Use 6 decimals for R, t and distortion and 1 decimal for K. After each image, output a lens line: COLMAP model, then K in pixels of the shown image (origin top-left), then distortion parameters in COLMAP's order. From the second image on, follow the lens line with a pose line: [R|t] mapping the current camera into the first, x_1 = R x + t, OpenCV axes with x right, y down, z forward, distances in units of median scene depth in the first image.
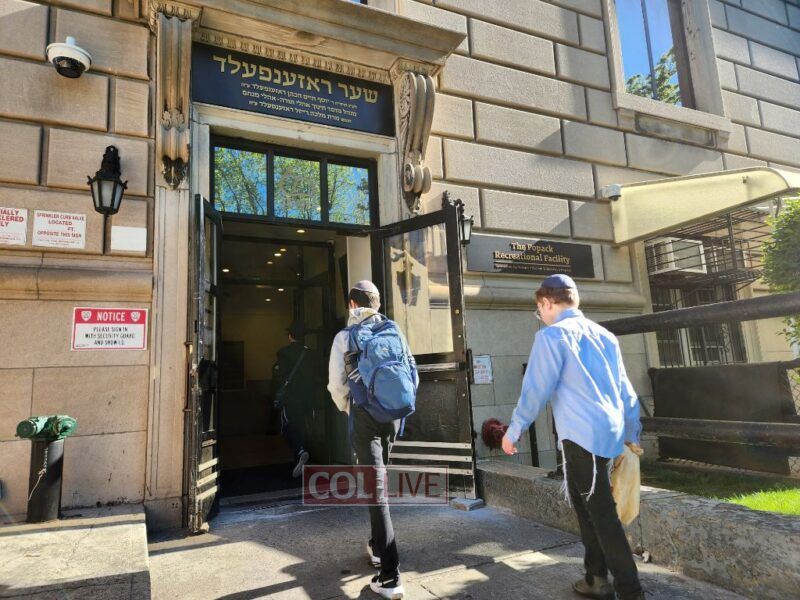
lens RADIAL K [[531.9, 0, 397.8], [0, 531.9, 297.5], [0, 0, 1]] dist [0.073763, -0.054355]
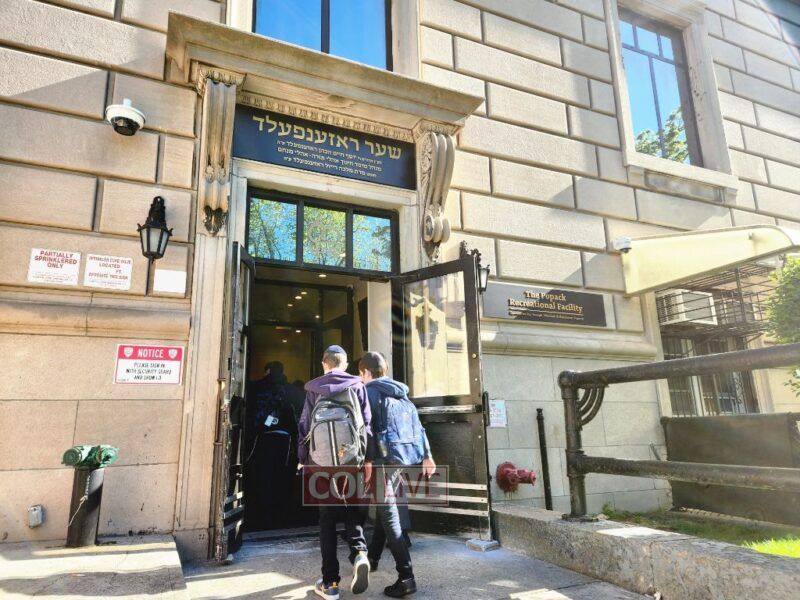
lens RADIAL K [[531.9, 0, 396.7], [0, 531.9, 304.7], [0, 0, 1]] dist [0.073763, -0.054355]
pose [[0.999547, 0.020542, -0.021996, -0.017483], [-0.022009, 0.997394, -0.068702, 0.001586], [0.020528, 0.069155, 0.997395, -0.049465]]
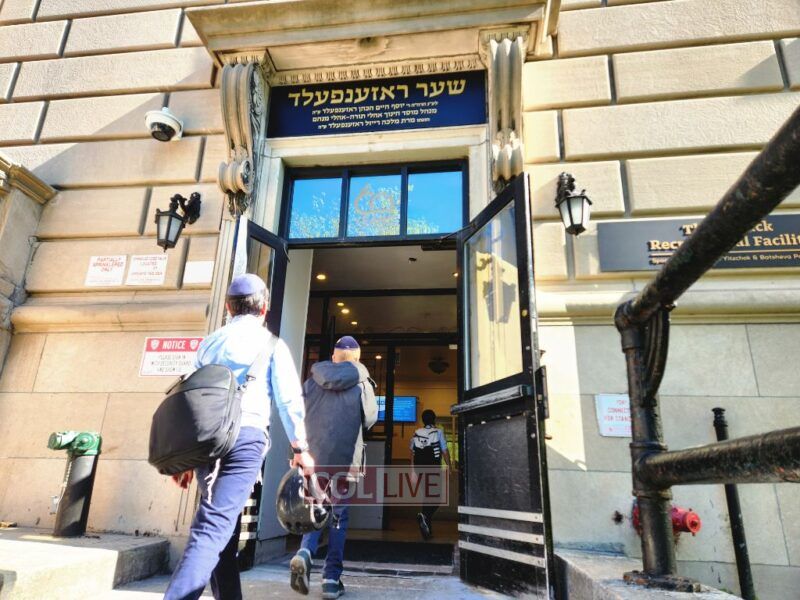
lens RADIAL K [[531.9, 0, 391.5], [0, 531.9, 311.1], [0, 0, 1]] dist [0.073763, -0.054355]
pose [[0.830709, -0.109589, -0.545814, 0.308339], [0.019362, 0.985528, -0.168405, 0.122928], [0.556370, 0.129328, 0.820808, 0.307805]]
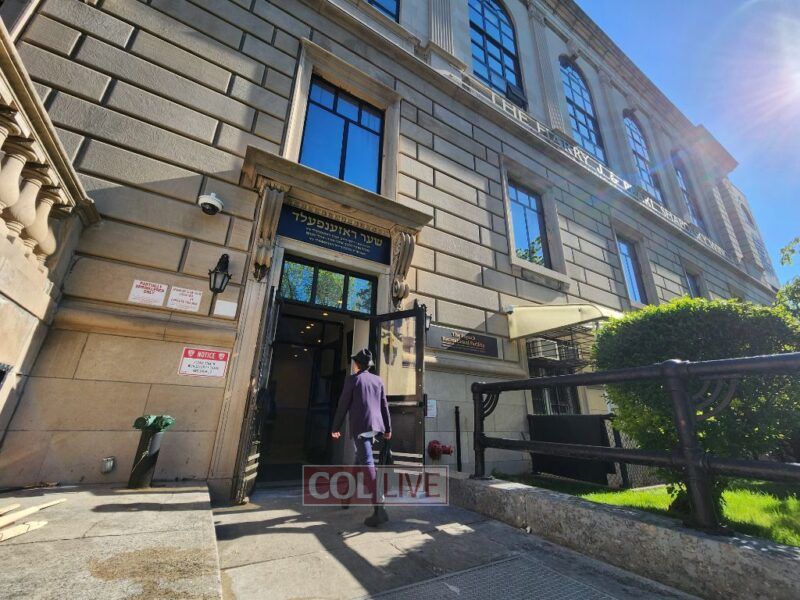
lens RADIAL K [[326.3, 0, 403.8], [0, 326.3, 305.0], [0, 0, 1]] dist [0.000966, -0.000642]
pose [[0.992755, 0.095180, 0.073332, -0.027530], [-0.080642, 0.980249, -0.180577, 0.014169], [-0.089071, 0.173355, 0.980823, -0.022379]]
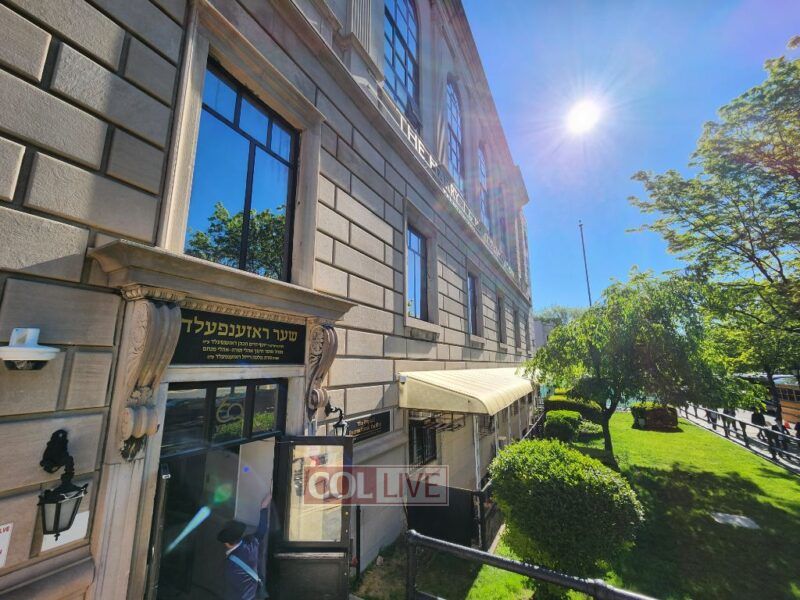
lens RADIAL K [[326.3, 0, 401.4], [0, 326.3, 304.6], [0, 0, 1]] dist [0.000966, -0.000642]
pose [[0.799400, 0.153727, 0.580800, -0.352003], [-0.133922, 0.987982, -0.077173, -0.455018], [-0.585683, -0.016089, 0.810380, 0.153423]]
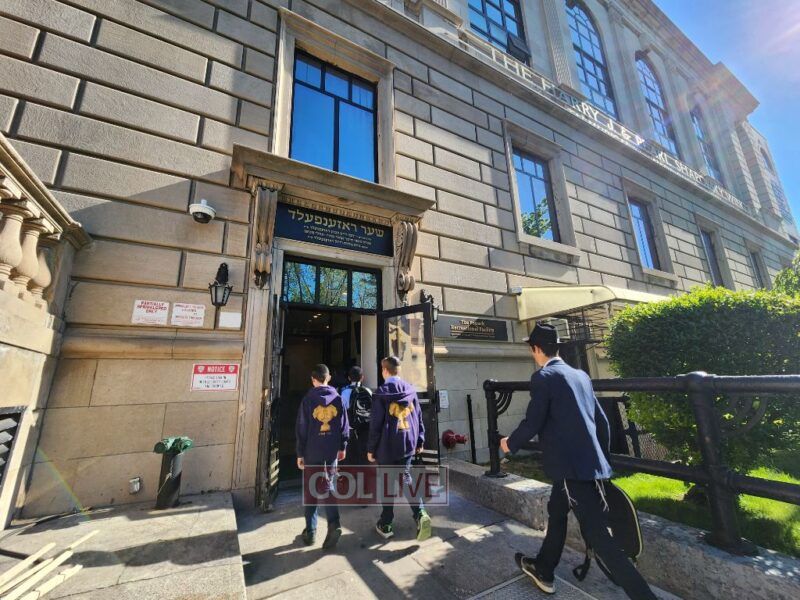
lens RADIAL K [[326.3, 0, 403.0], [0, 326.3, 305.3], [0, 0, 1]] dist [0.000966, -0.000642]
pose [[0.997728, 0.028802, 0.060899, -0.034855], [-0.023891, 0.996517, -0.079900, -0.072499], [-0.062988, 0.078264, 0.994941, -0.010069]]
